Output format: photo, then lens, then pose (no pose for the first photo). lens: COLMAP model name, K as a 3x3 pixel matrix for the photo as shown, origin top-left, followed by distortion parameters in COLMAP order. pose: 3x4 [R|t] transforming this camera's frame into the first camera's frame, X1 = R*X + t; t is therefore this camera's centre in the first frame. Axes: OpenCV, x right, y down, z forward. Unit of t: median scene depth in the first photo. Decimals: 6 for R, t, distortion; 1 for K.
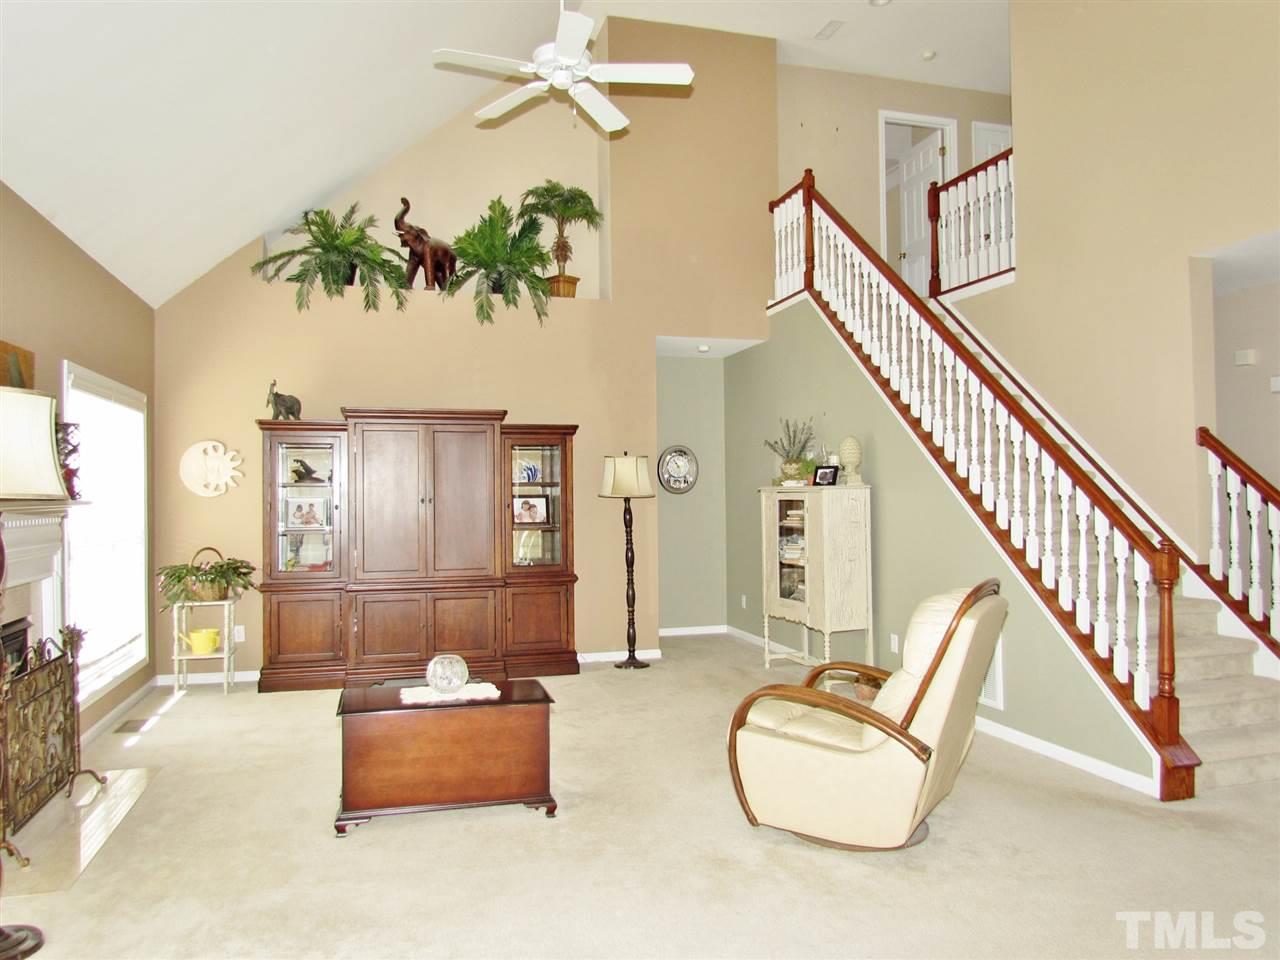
lens RADIAL K [[920.9, 0, 640.0], [0, 920.9, 480.0], [0, 0, 1]] dist [-0.021216, -0.000235]
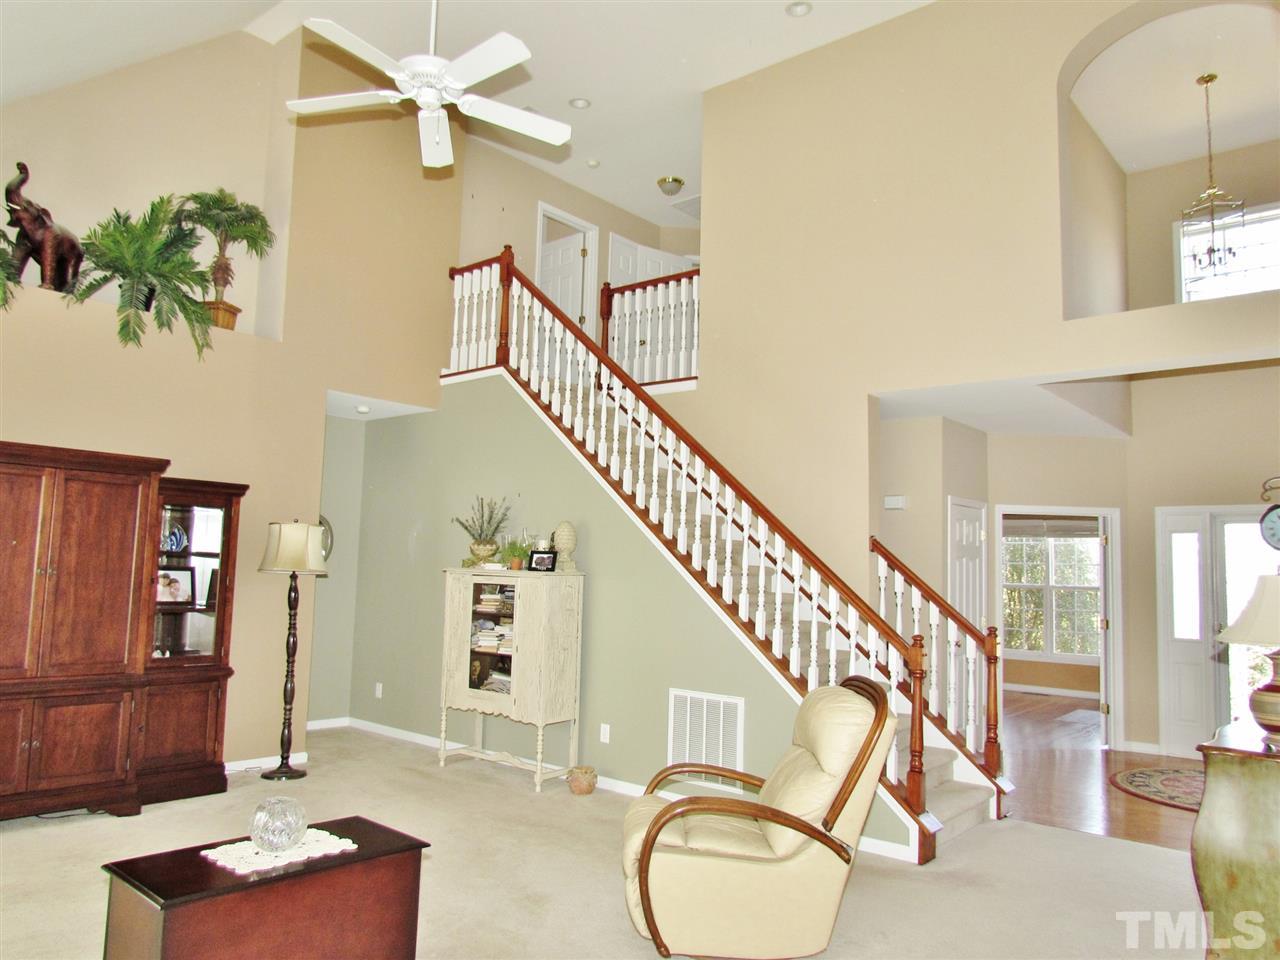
lens RADIAL K [[917.2, 0, 644.5], [0, 917.2, 482.1], [0, 0, 1]] dist [-0.028986, 0.006350]
pose [[0.832913, 0.086893, 0.546540, -0.215019], [-0.046816, 0.995119, -0.086866, -0.007450], [-0.551421, 0.046765, 0.832916, 0.116323]]
